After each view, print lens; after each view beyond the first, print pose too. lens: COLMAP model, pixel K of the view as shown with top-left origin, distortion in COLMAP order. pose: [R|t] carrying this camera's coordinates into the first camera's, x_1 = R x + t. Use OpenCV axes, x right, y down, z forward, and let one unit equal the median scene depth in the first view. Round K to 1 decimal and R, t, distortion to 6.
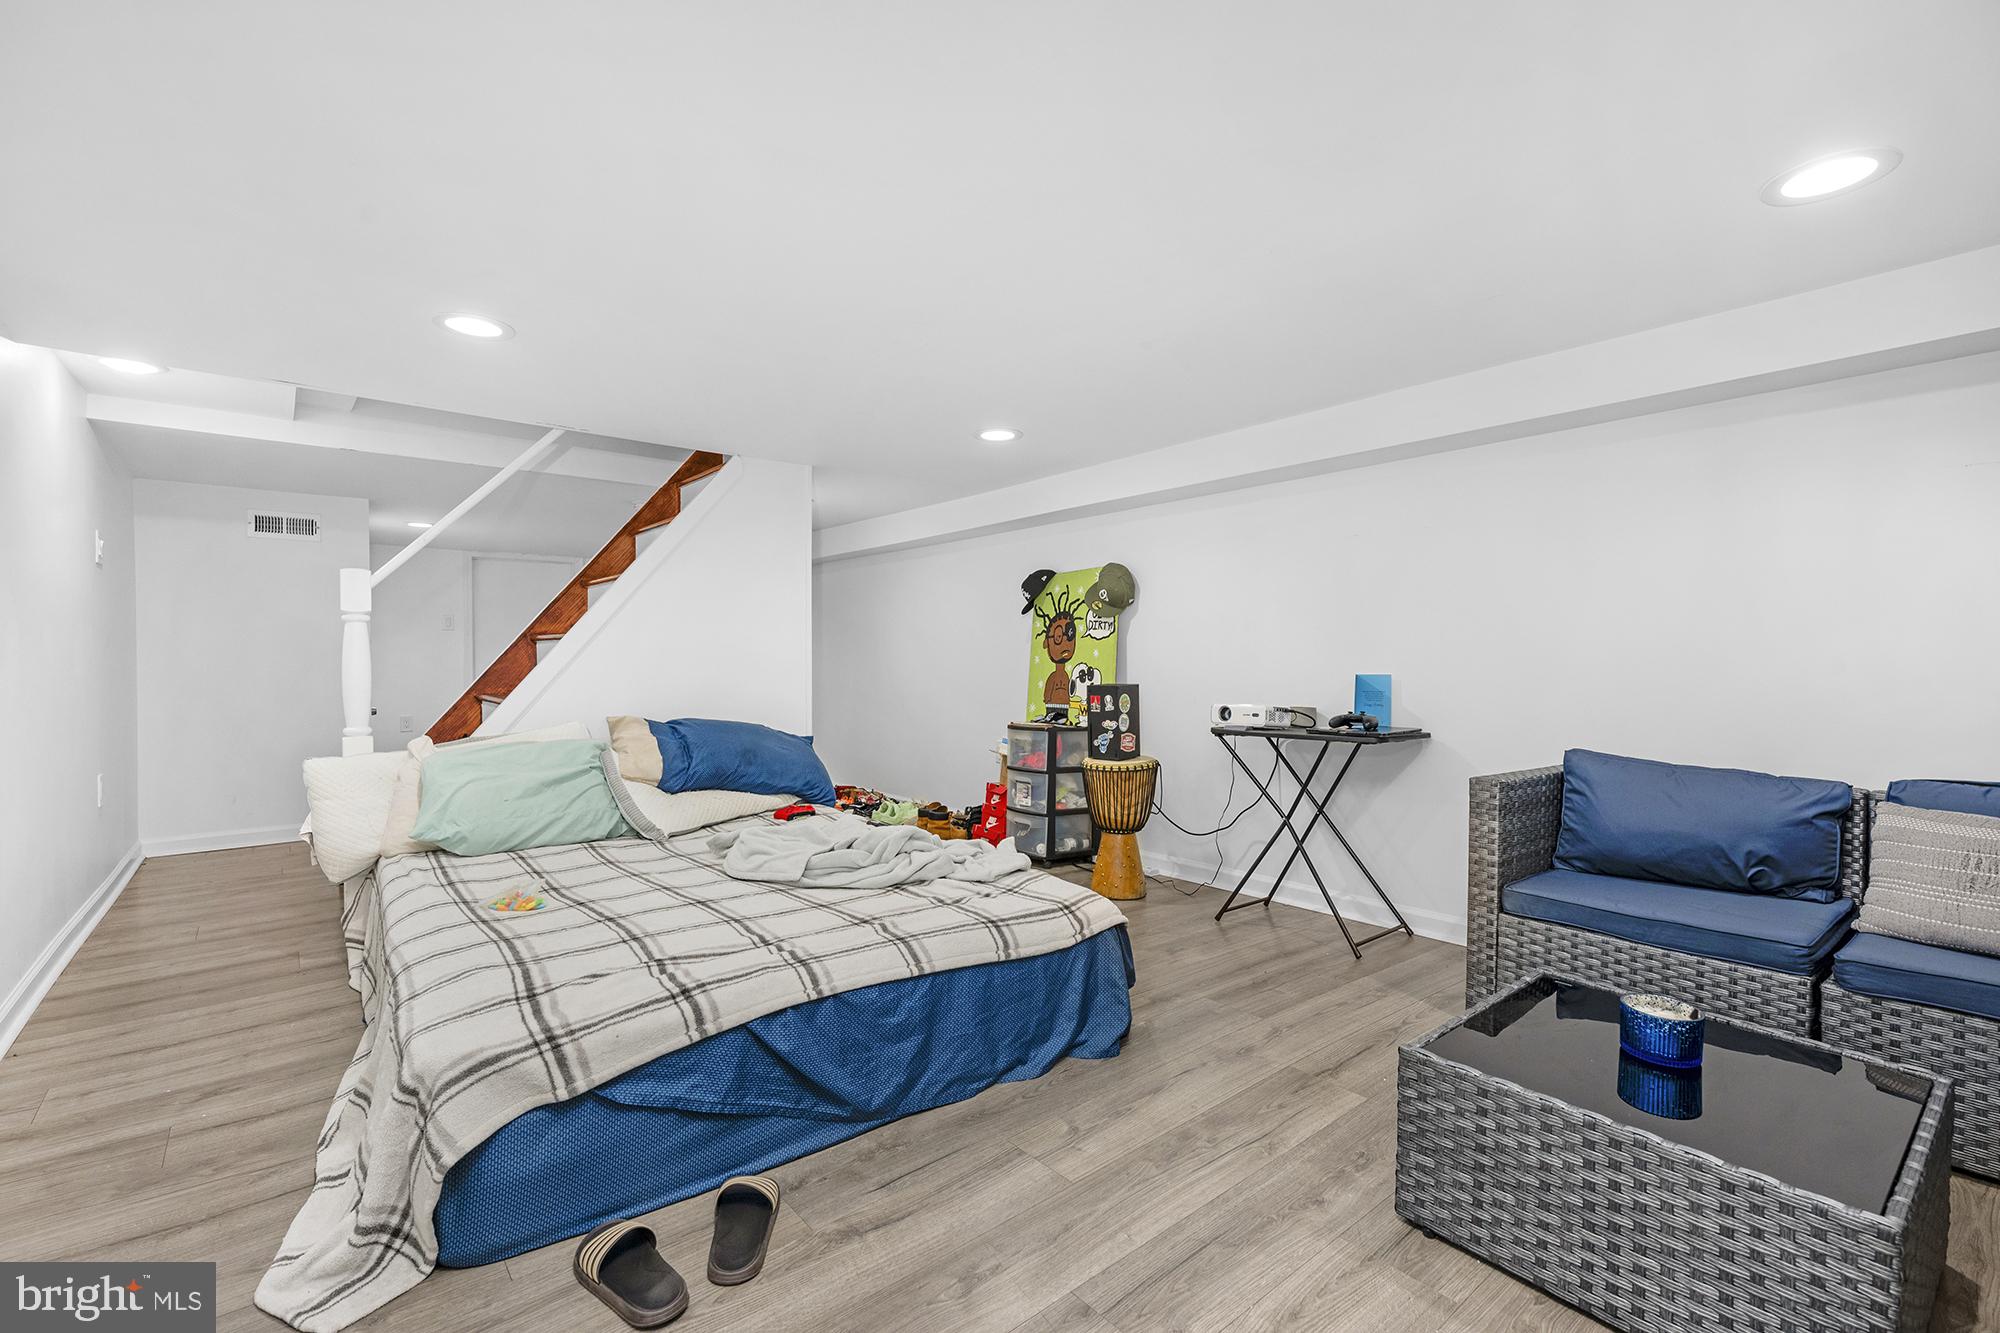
lens RADIAL K [[896.1, 0, 1001.6], [0, 896.1, 662.7], [0, 0, 1]] dist [-0.001291, -0.000192]
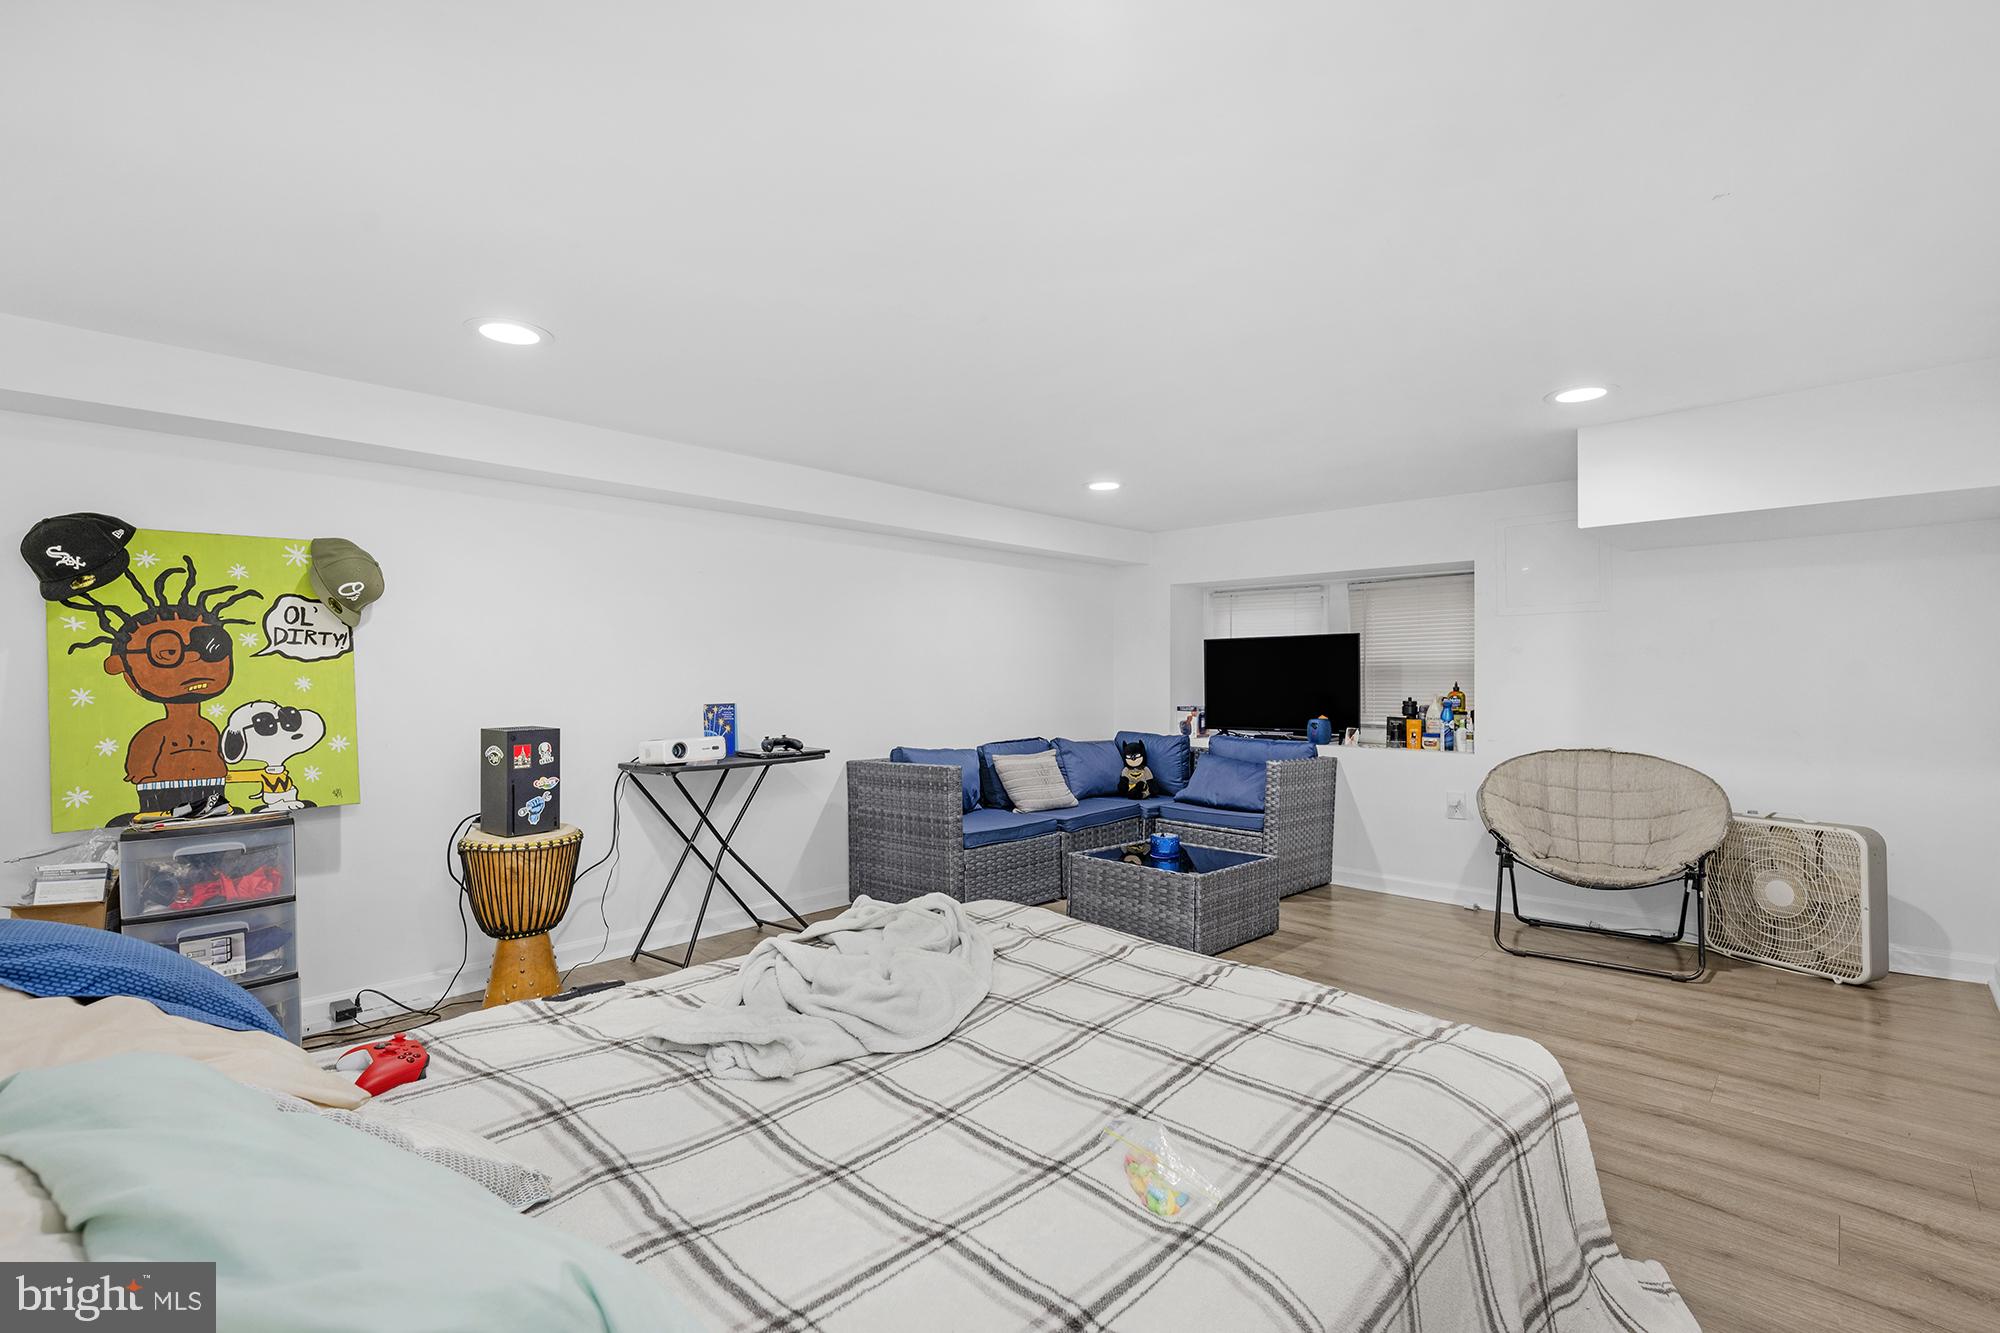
lens RADIAL K [[896.1, 0, 1000.4], [0, 896.1, 677.1], [0, 0, 1]] dist [-0.001291, -0.000192]
pose [[-0.132925, 0.009031, 0.991085, -0.533087], [0.009465, 0.999924, -0.007842, -0.005998], [-0.991081, 0.008338, -0.133001, 0.605137]]
